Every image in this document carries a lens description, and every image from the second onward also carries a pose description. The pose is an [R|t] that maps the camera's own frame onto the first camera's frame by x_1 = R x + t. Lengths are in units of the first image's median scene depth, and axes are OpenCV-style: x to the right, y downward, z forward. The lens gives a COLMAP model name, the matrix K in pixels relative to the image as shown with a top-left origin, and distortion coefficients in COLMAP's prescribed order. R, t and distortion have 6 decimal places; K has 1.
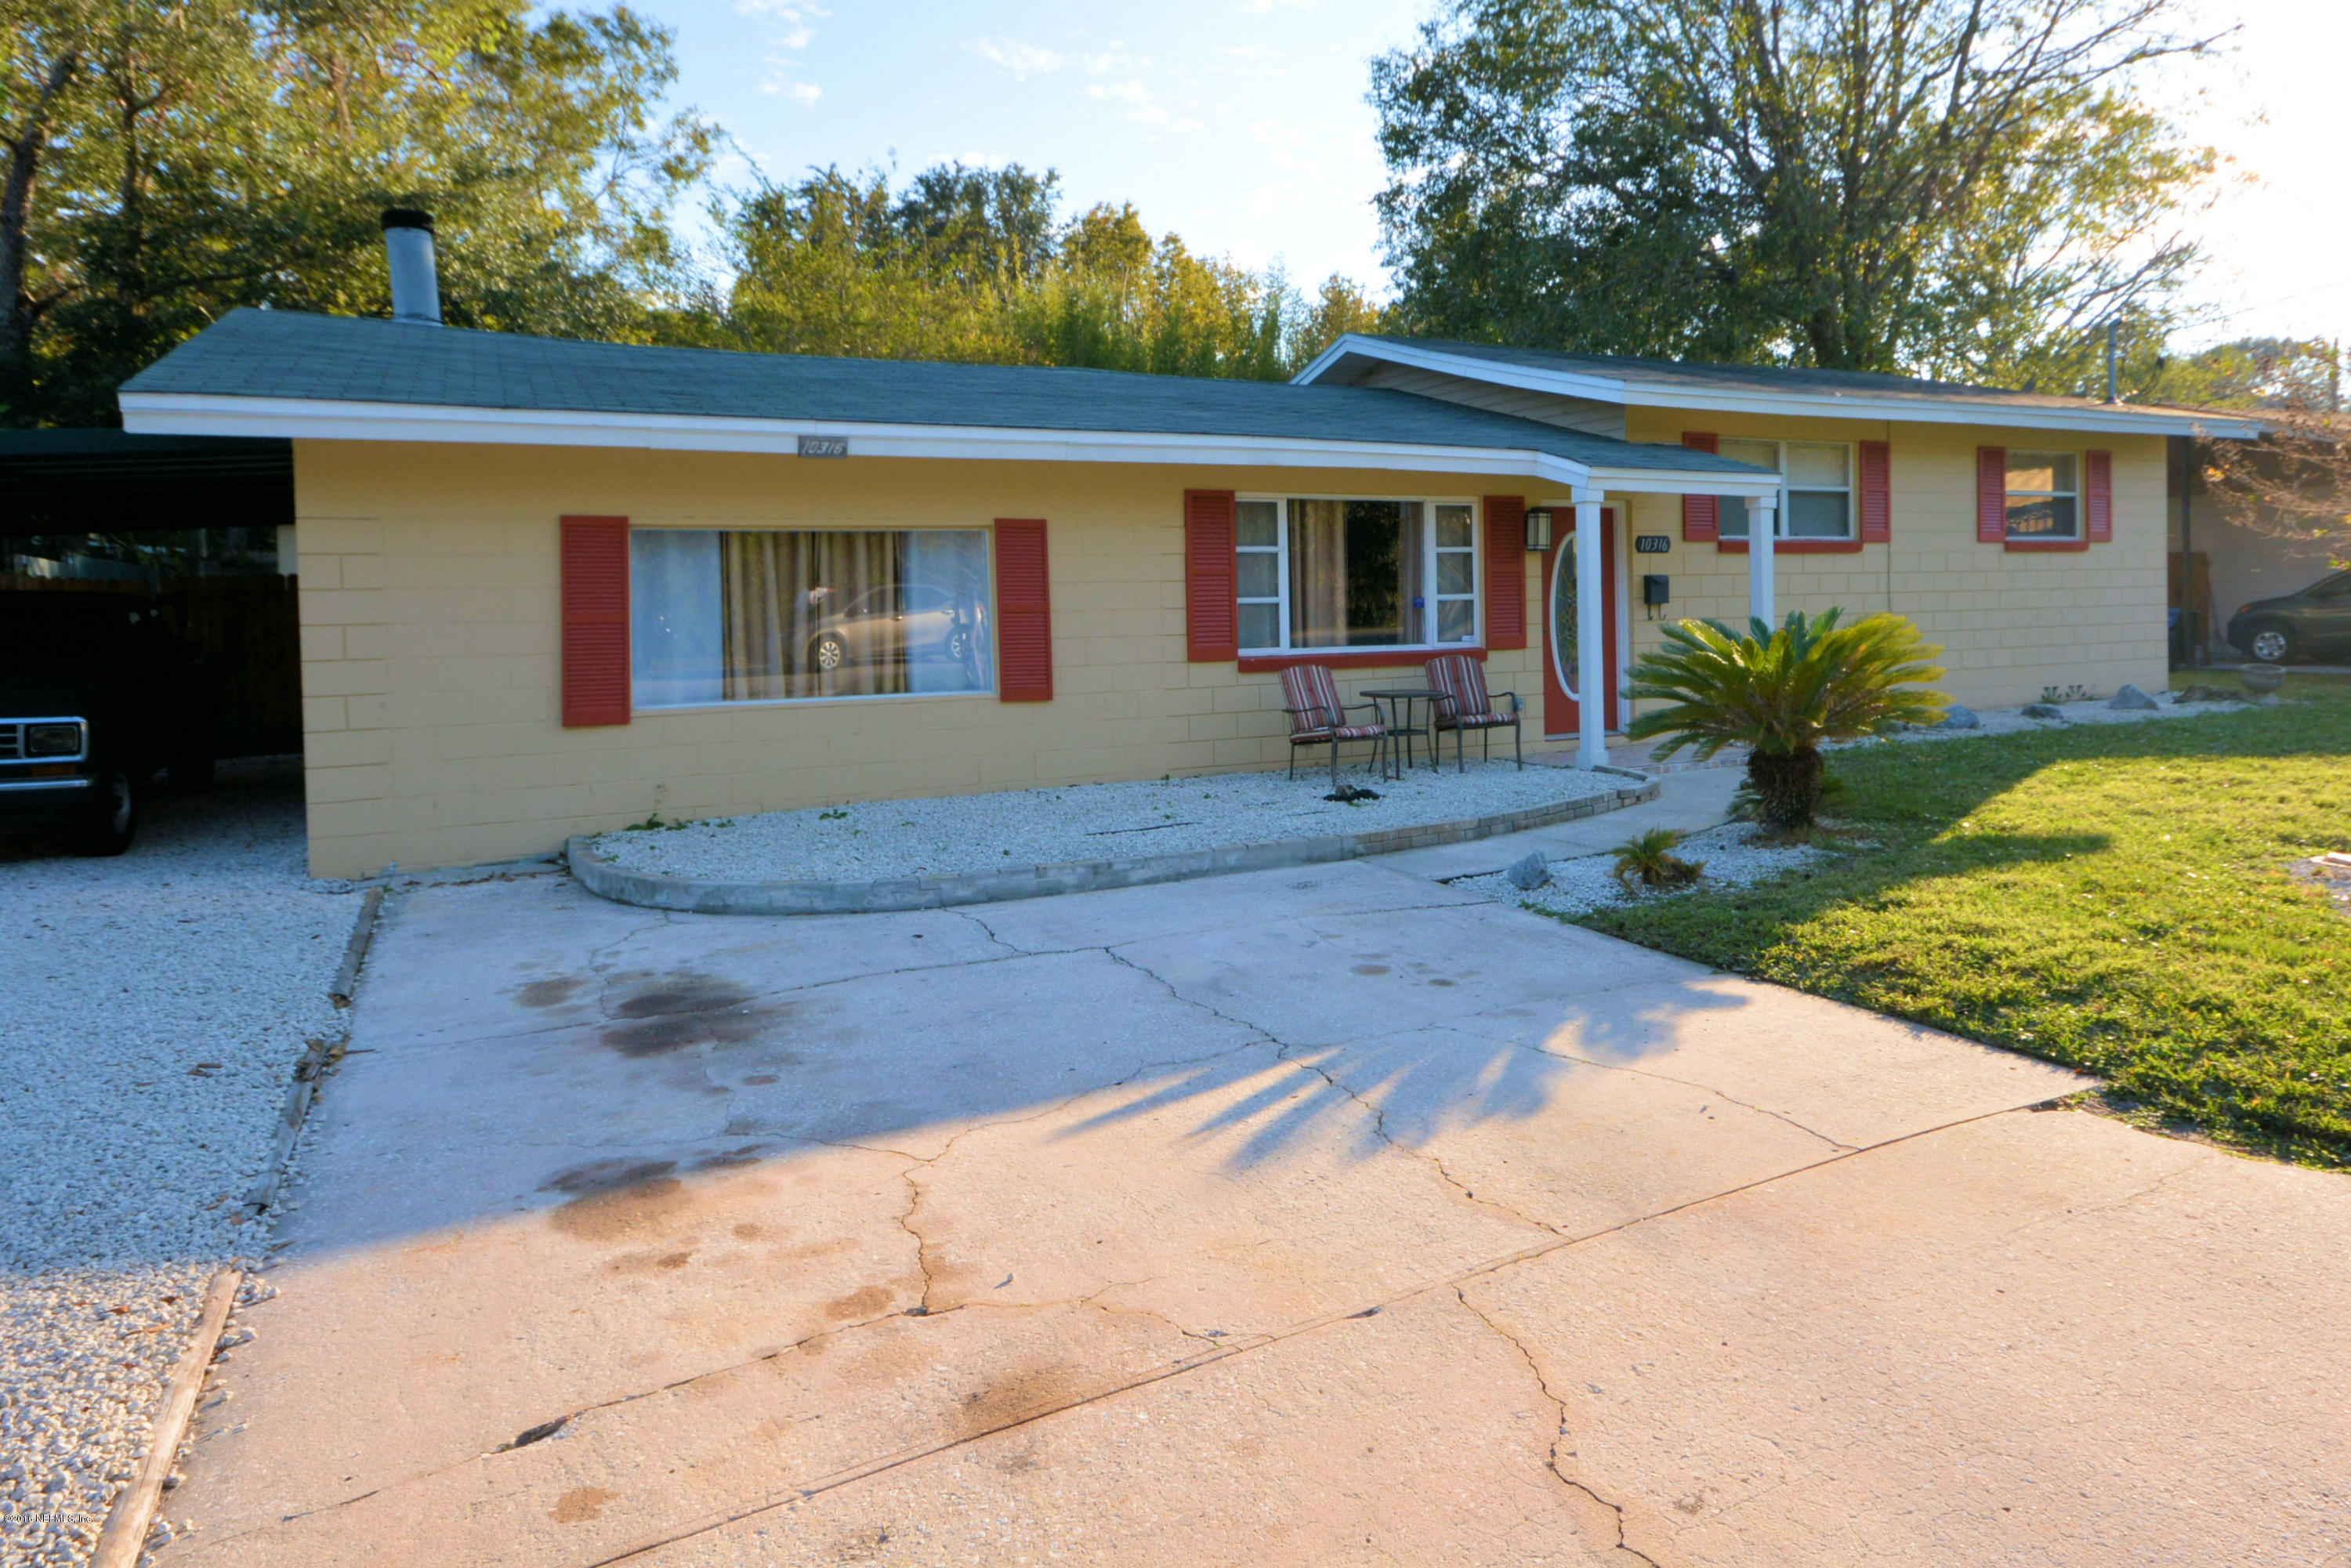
lens RADIAL K [[1283.1, 0, 1175.6], [0, 1283.1, 790.7], [0, 0, 1]] dist [0.001420, 0.000195]
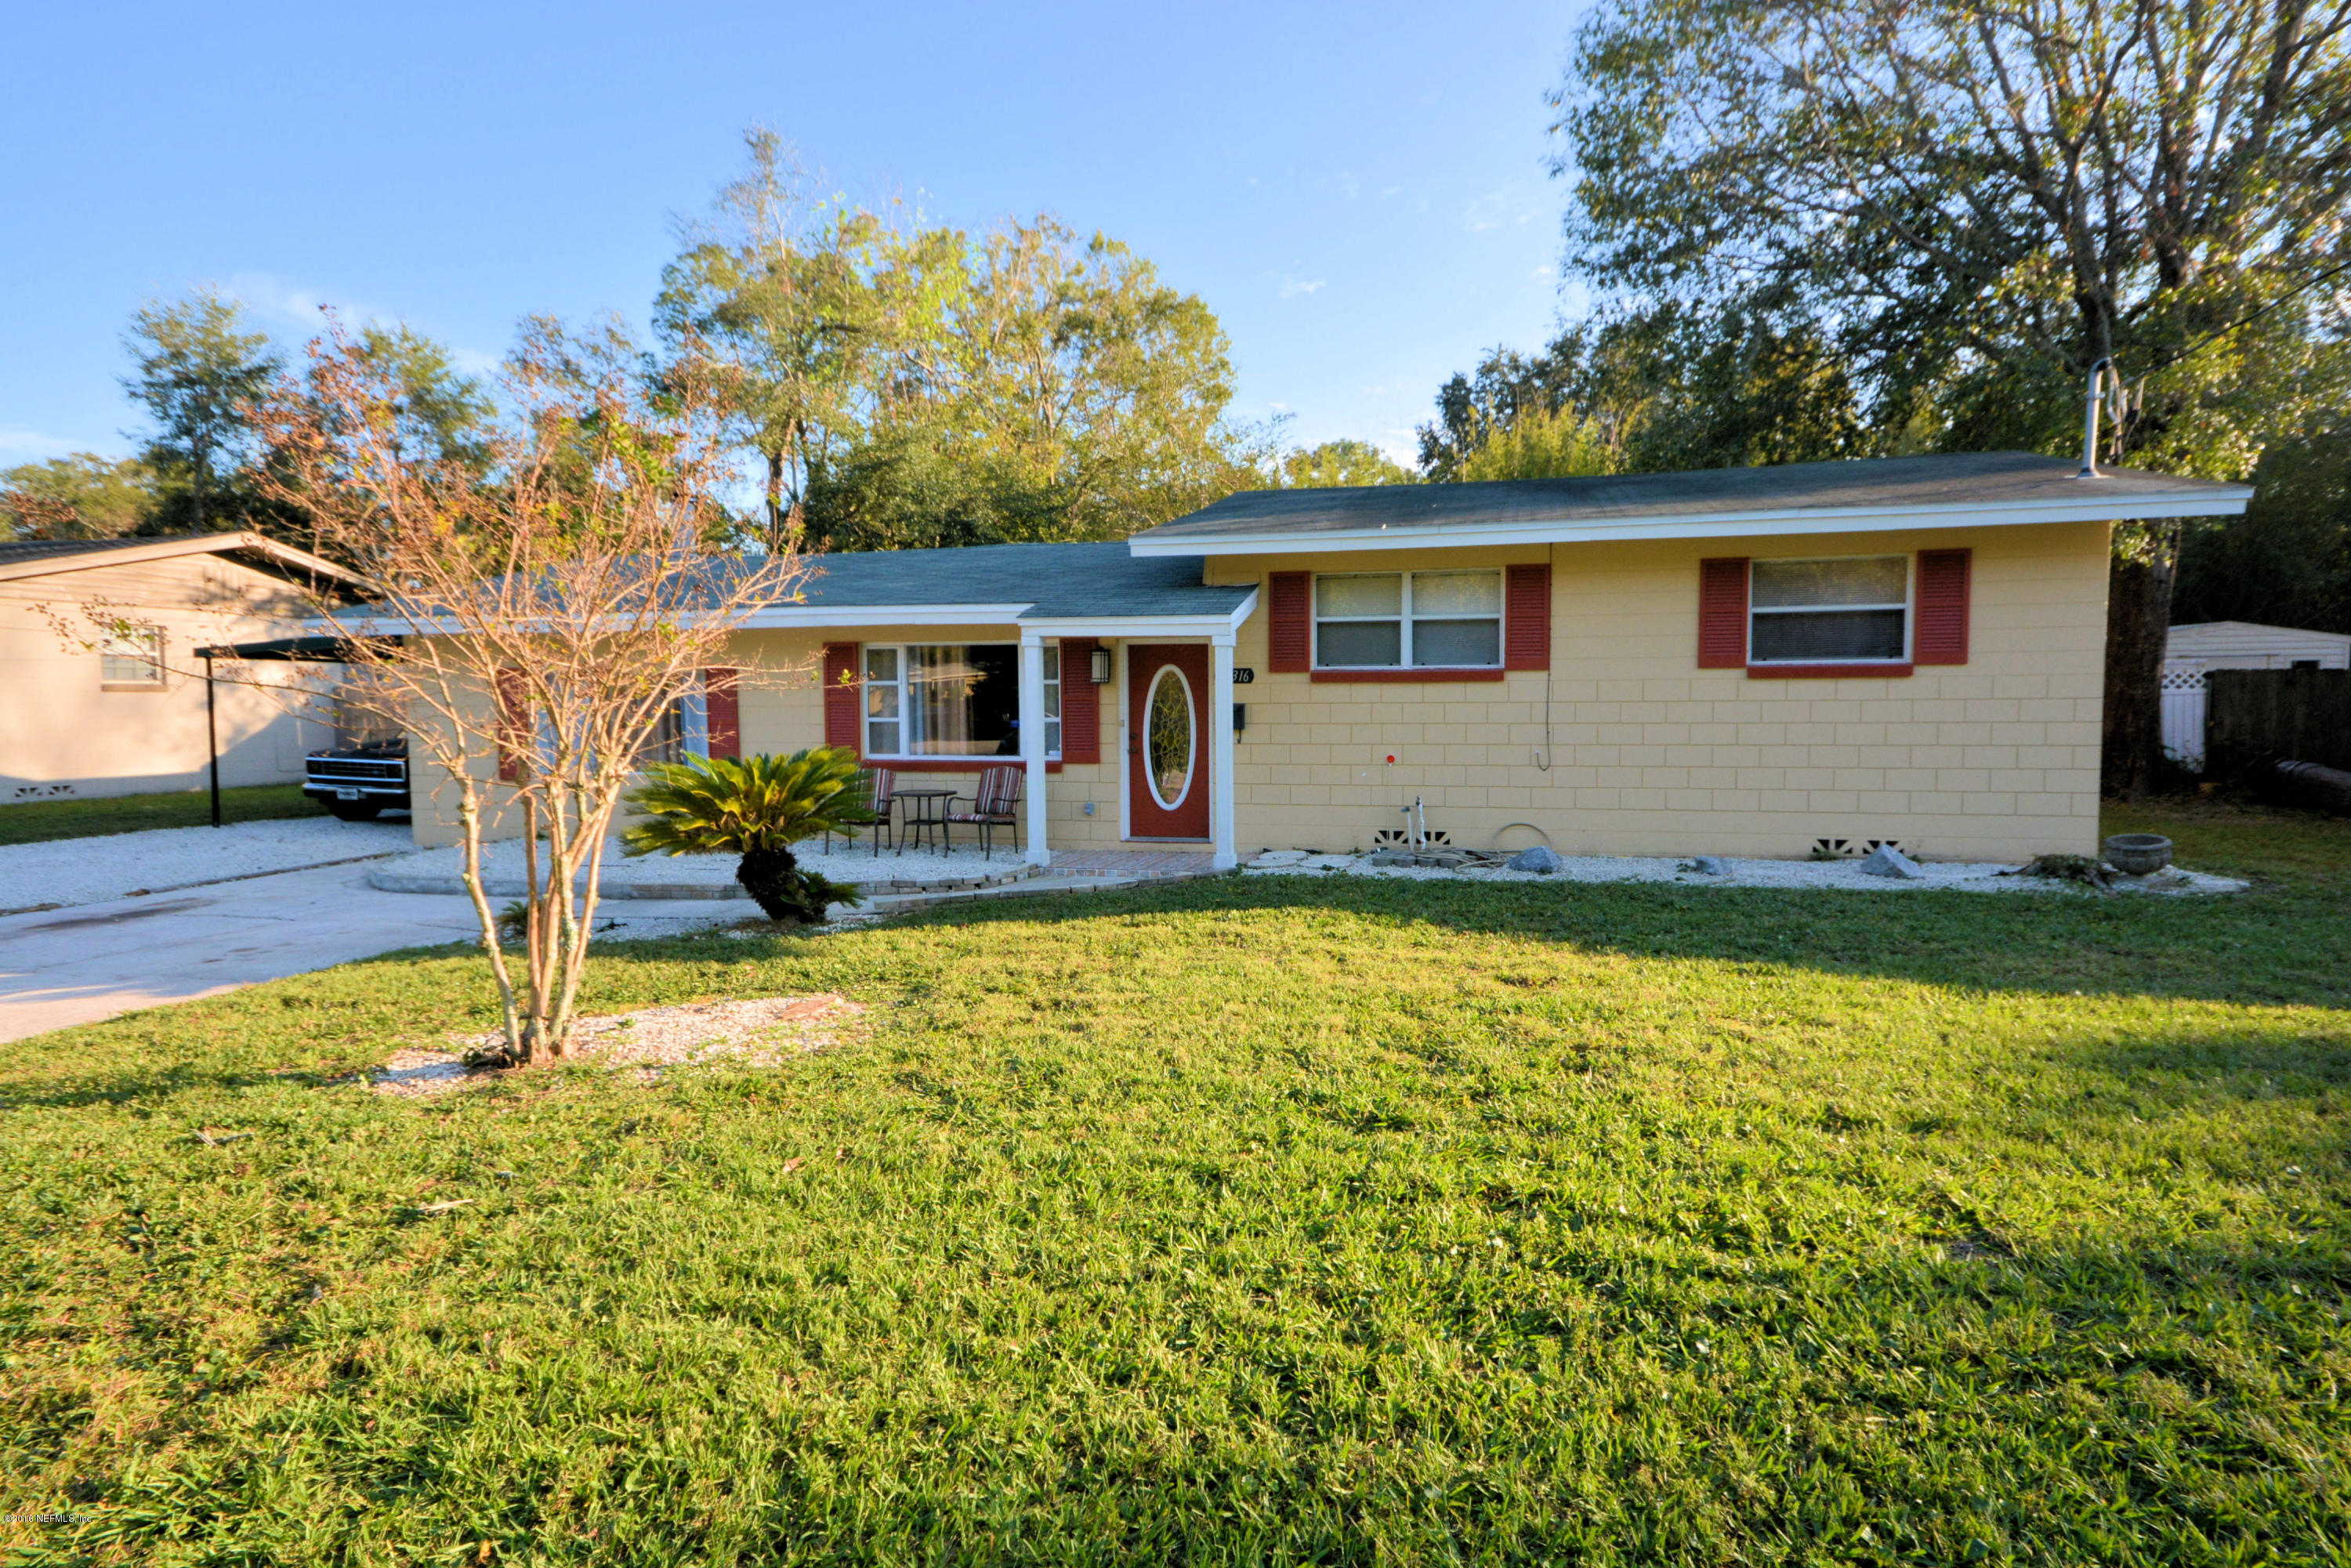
lens RADIAL K [[1283.1, 0, 1177.2], [0, 1283.1, 776.6], [0, 0, 1]] dist [0.001420, 0.000195]
pose [[0.787842, 0.042738, -0.614392, 1.020108], [-0.112063, 0.990884, -0.074773, -0.020618], [0.605596, 0.127760, 0.785450, 0.134260]]
